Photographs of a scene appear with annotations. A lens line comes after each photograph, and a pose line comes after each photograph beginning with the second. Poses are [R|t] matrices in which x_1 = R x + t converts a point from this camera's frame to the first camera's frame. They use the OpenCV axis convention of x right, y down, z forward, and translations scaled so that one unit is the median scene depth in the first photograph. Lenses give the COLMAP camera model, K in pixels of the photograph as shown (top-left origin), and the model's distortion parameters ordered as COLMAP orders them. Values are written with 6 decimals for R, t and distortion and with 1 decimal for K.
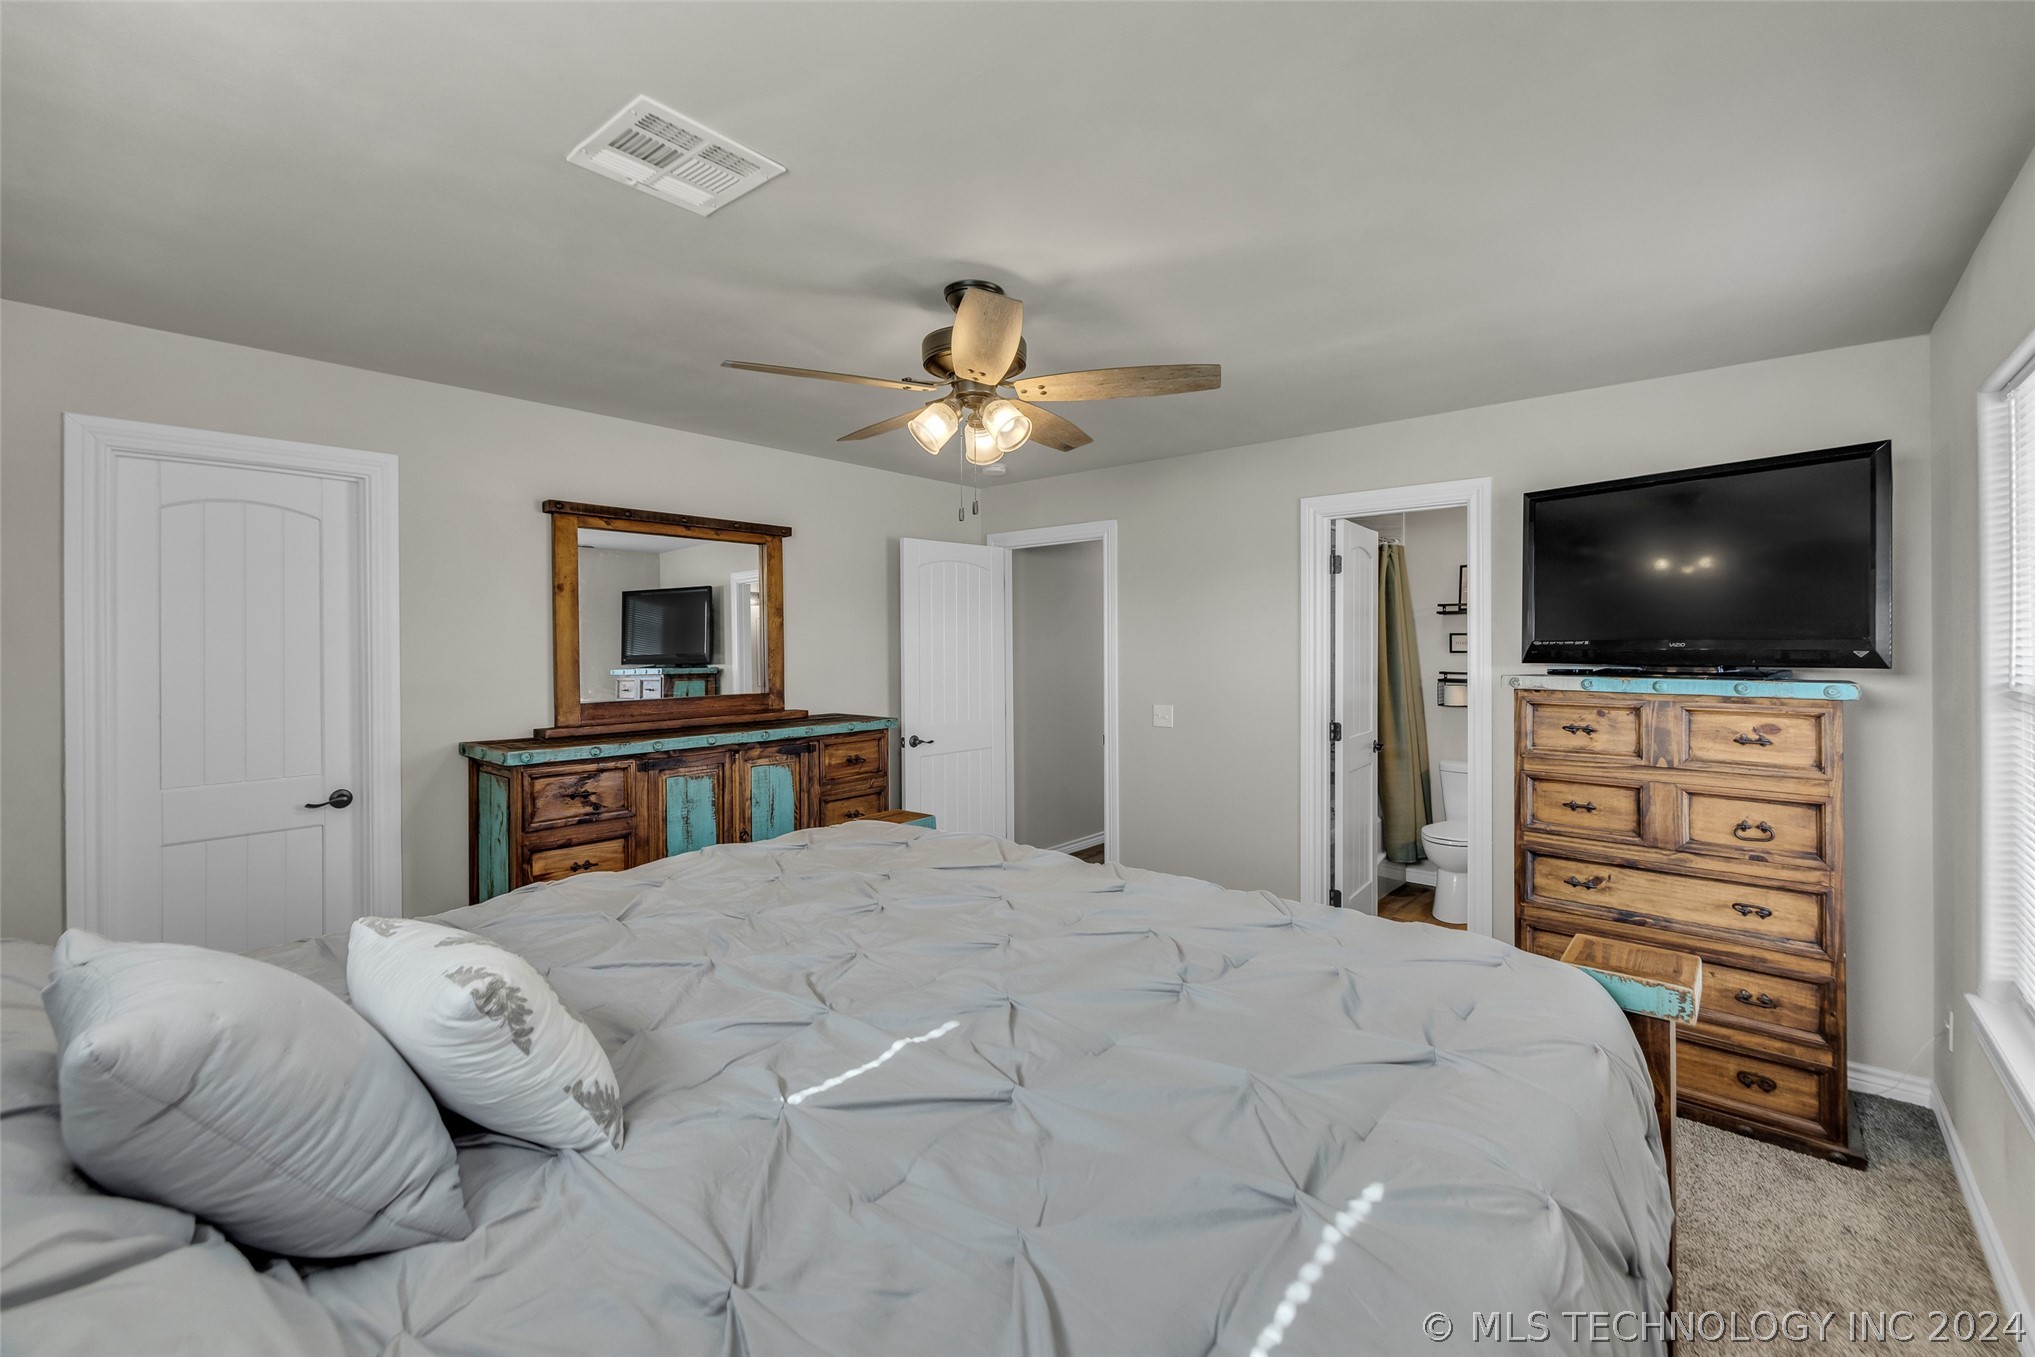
lens RADIAL K [[851.1, 0, 1015.3], [0, 851.1, 647.5], [0, 0, 1]] dist [-0.001109, 0.000513]
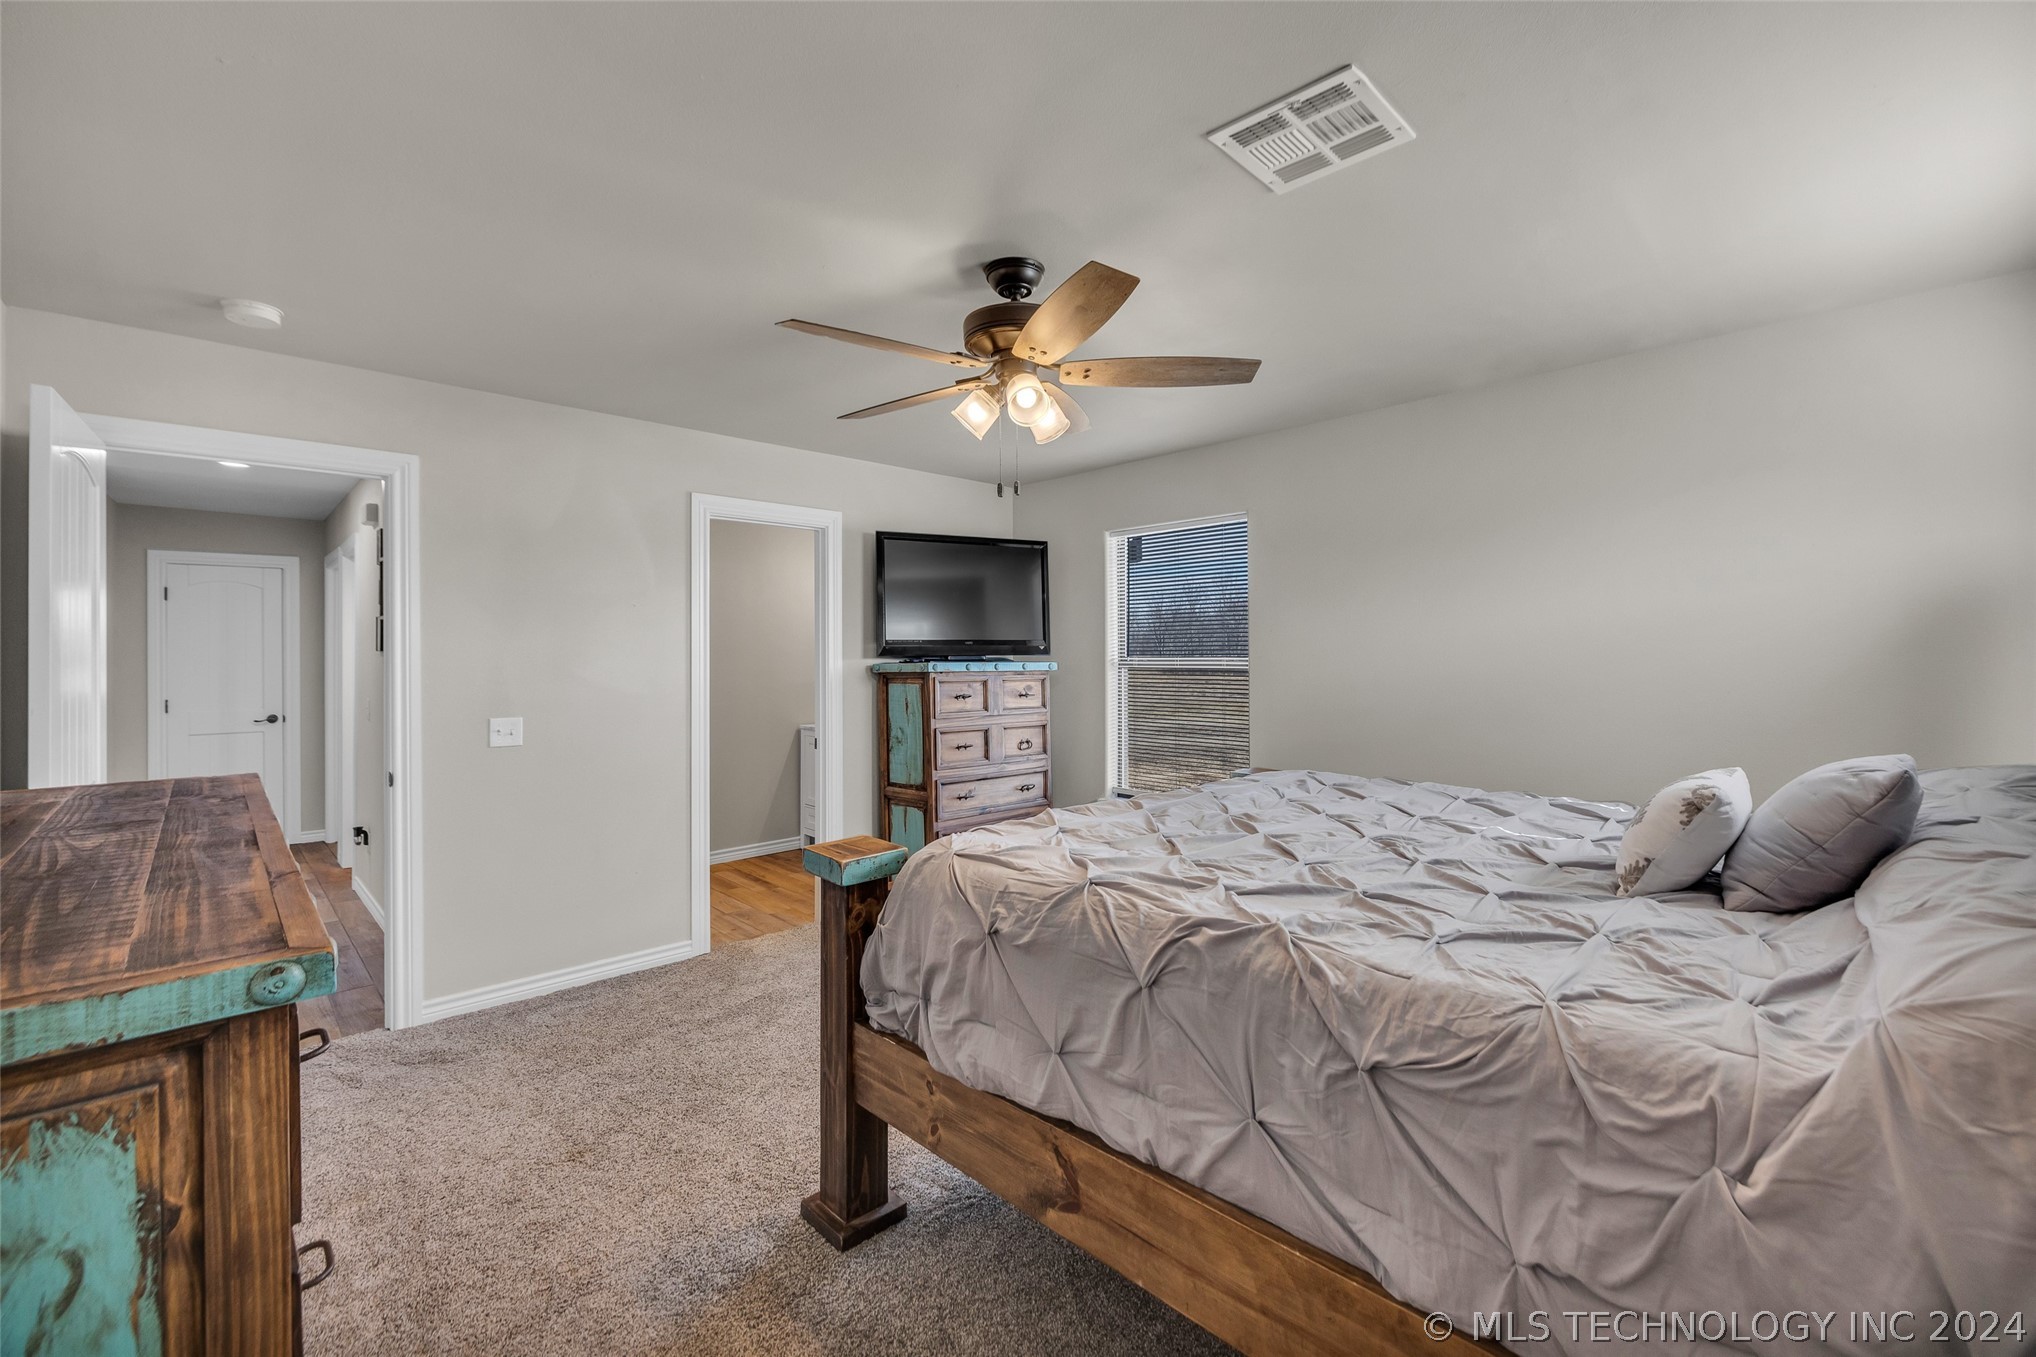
lens RADIAL K [[858.0, 0, 1018.0], [0, 858.0, 652.9], [0, 0, 1]] dist [-0.001802, 0.000422]
pose [[0.103791, 0.002373, 0.994596, -0.892758], [0.006313, 0.999975, -0.003044, 0.023350], [-0.994579, 0.006595, 0.103773, 0.763041]]
